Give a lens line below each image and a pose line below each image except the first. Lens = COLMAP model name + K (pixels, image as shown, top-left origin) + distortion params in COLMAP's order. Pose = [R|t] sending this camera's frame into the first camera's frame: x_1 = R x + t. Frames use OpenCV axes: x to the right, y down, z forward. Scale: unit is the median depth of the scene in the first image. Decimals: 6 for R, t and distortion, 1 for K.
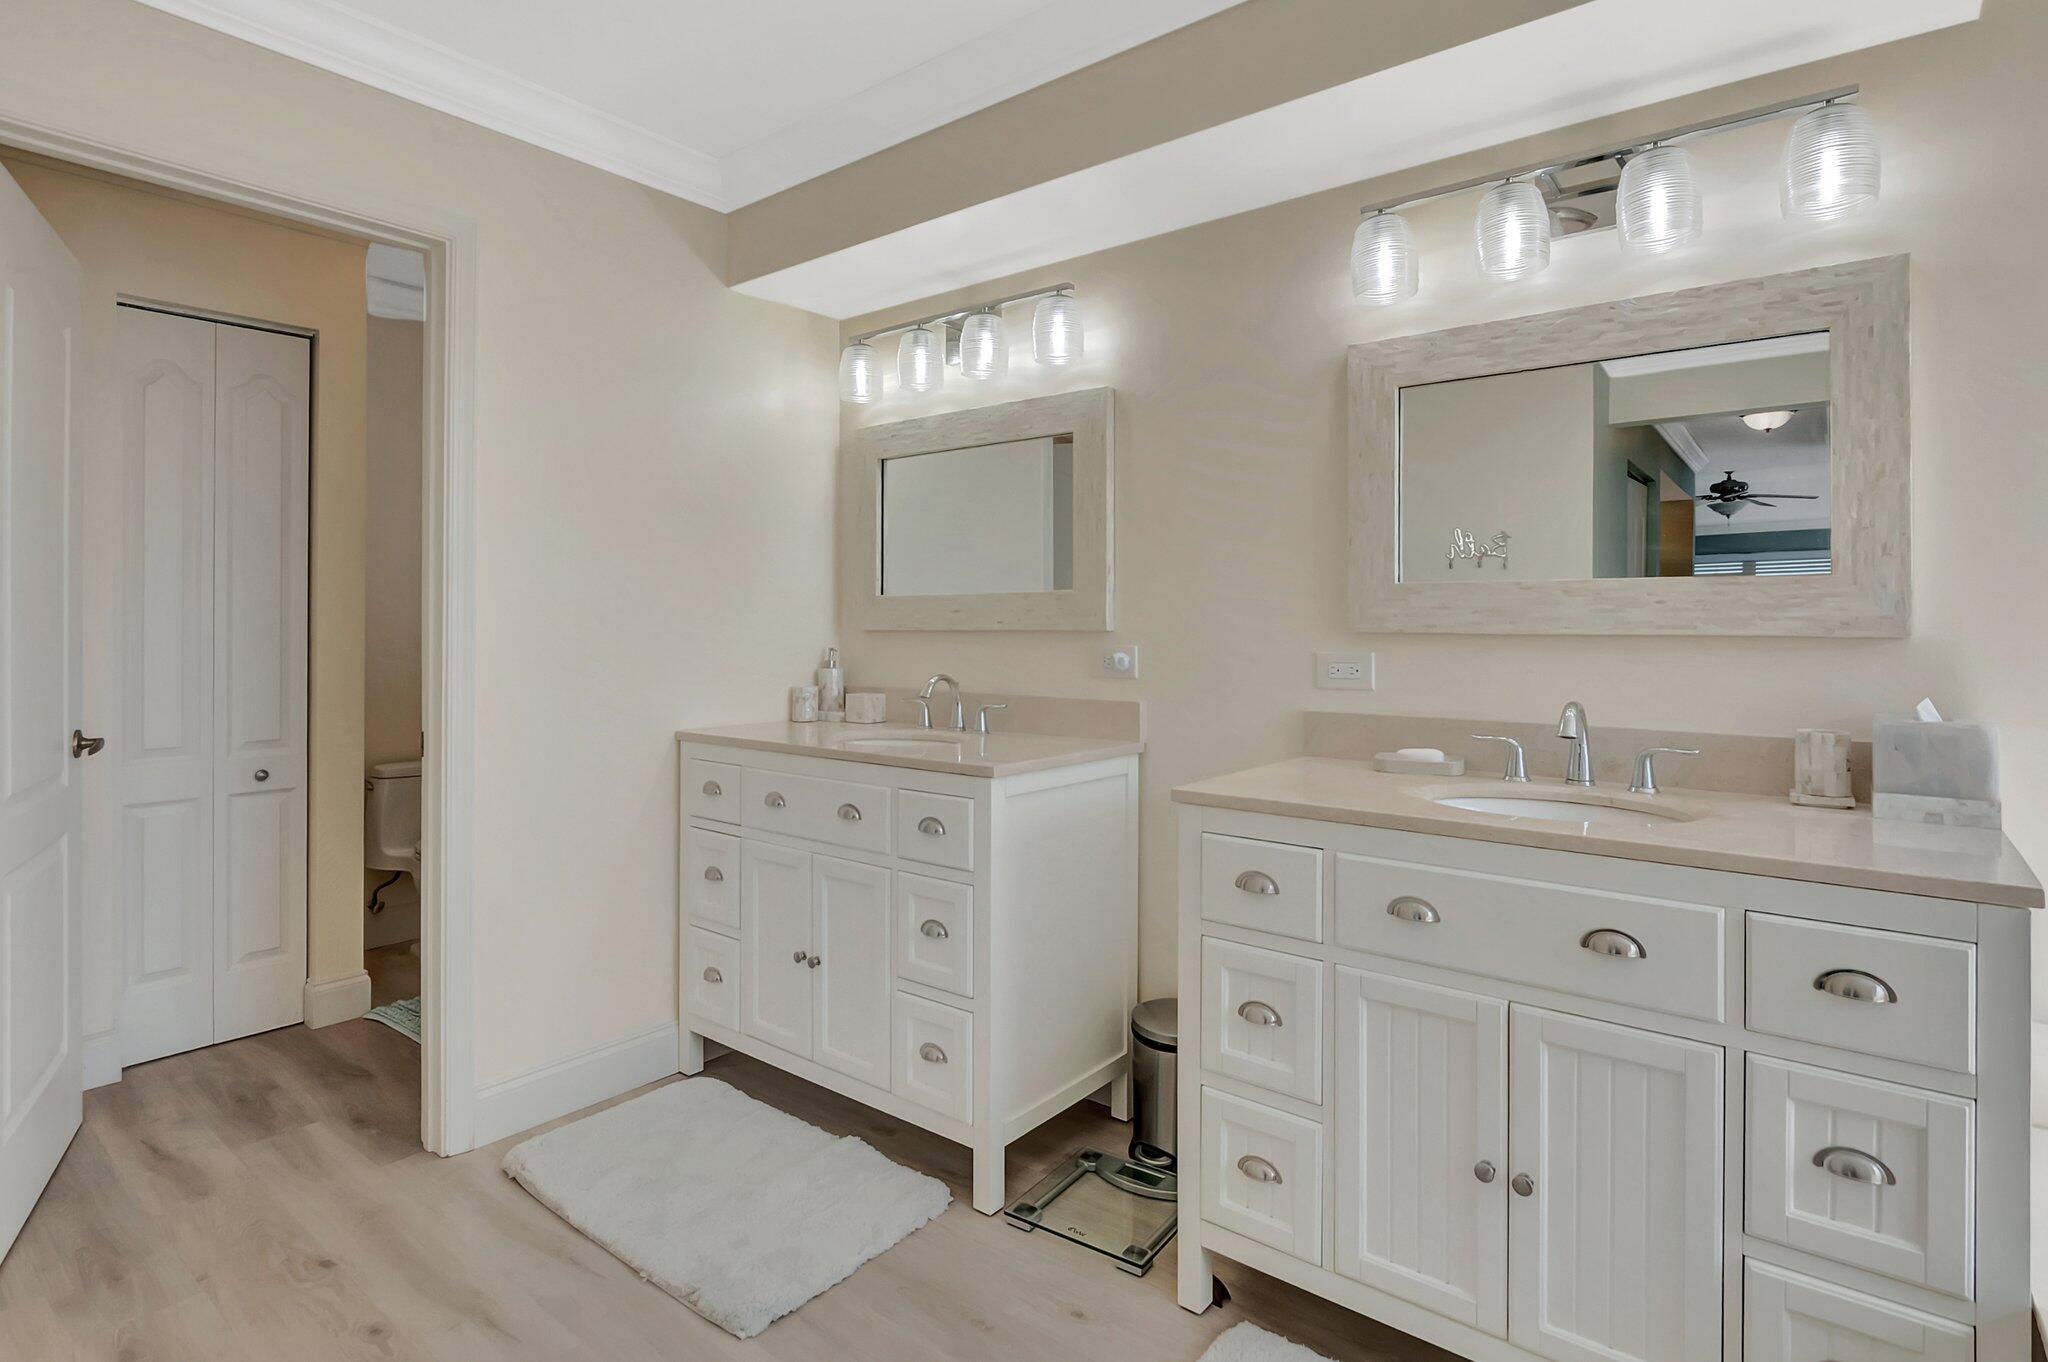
lens RADIAL K [[1039.4, 0, 1039.2], [0, 1039.4, 628.7], [0, 0, 1]] dist [-0.007217, -0.001795]
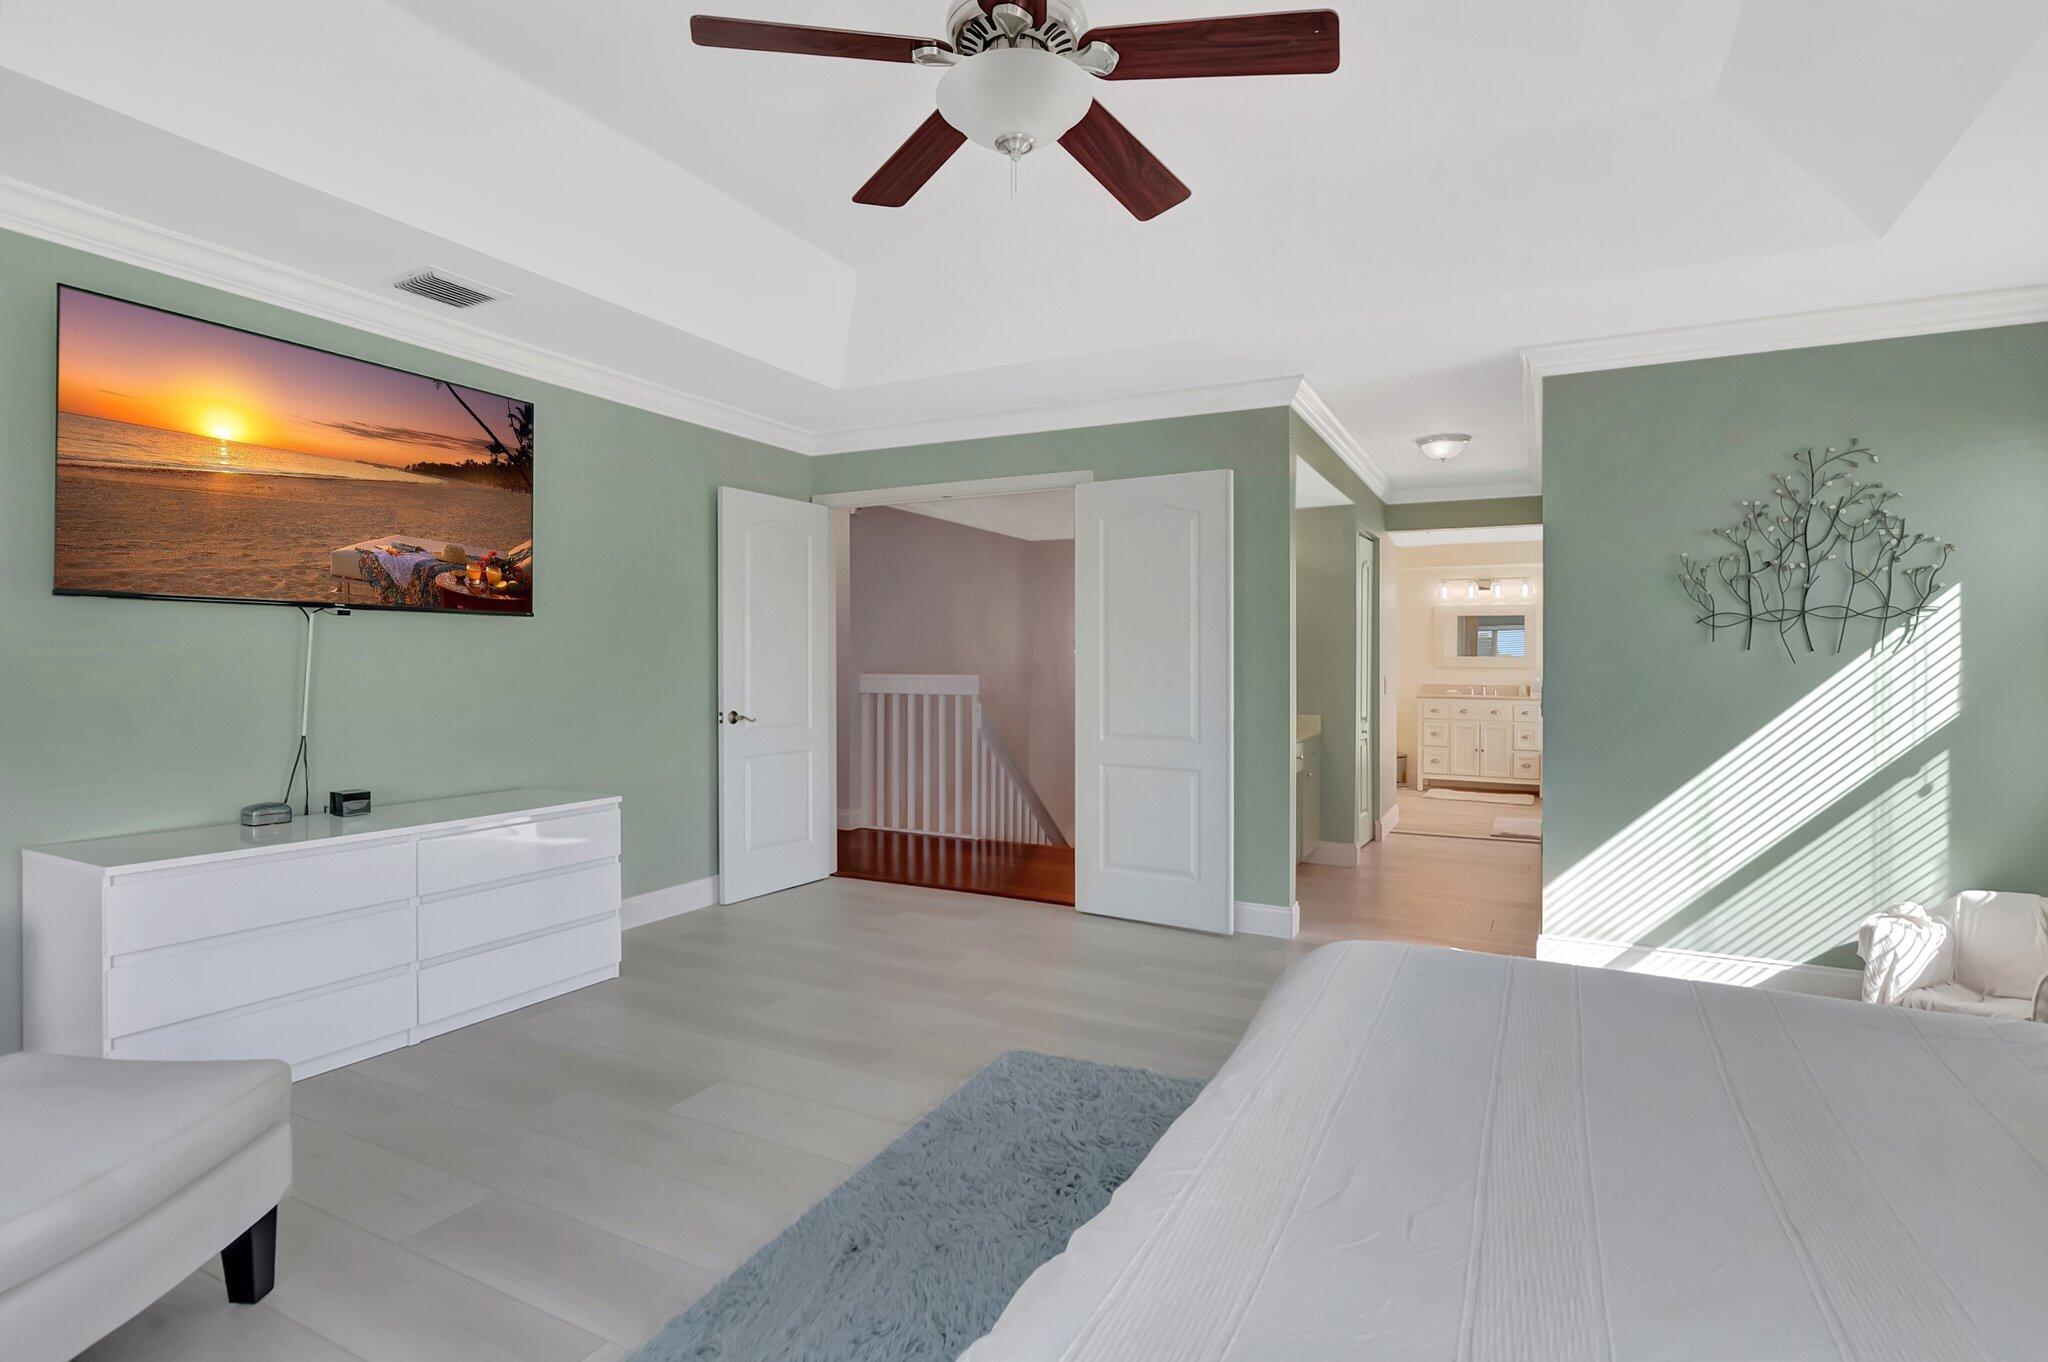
lens RADIAL K [[1039.4, 0, 1014.5], [0, 1039.4, 675.2], [0, 0, 1]] dist [-0.007217, -0.001795]
pose [[0.983489, -0.001706, 0.180962, -3.388840], [-0.001488, 0.999846, 0.017514, -0.052475], [-0.180964, -0.017495, 0.983334, -4.589758]]
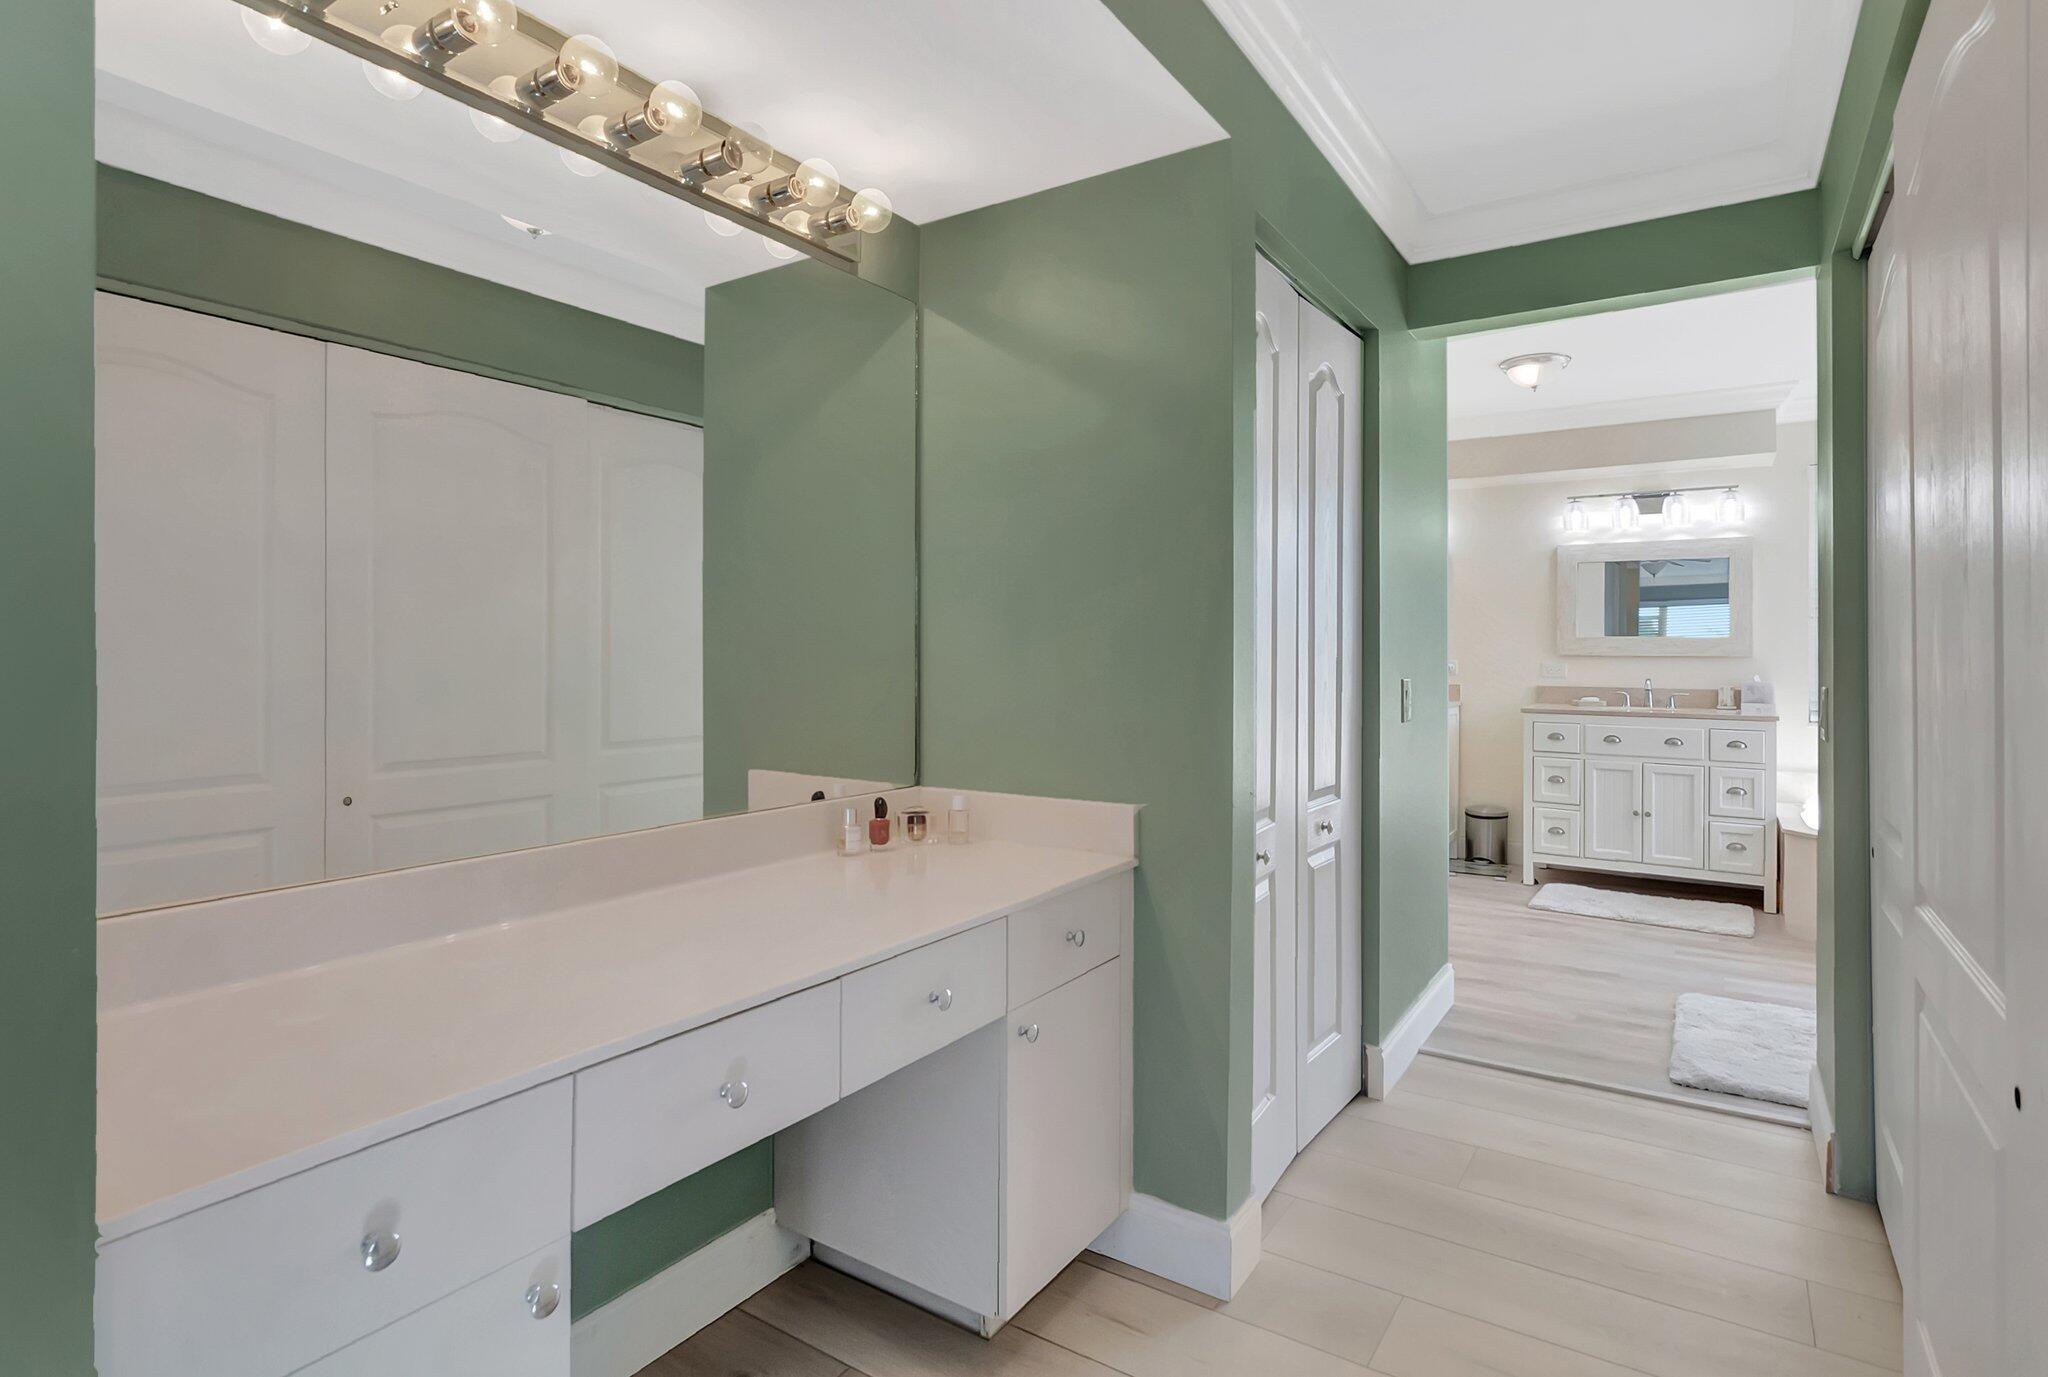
lens RADIAL K [[1039.4, 0, 1090.1], [0, 1039.4, 660.6], [0, 0, 1]] dist [-0.007217, -0.001795]
pose [[0.993479, -0.001015, 0.114007, -1.636025], [-0.000428, 0.999920, 0.012632, -0.019335], [-0.114011, -0.012599, 0.993400, -2.045563]]
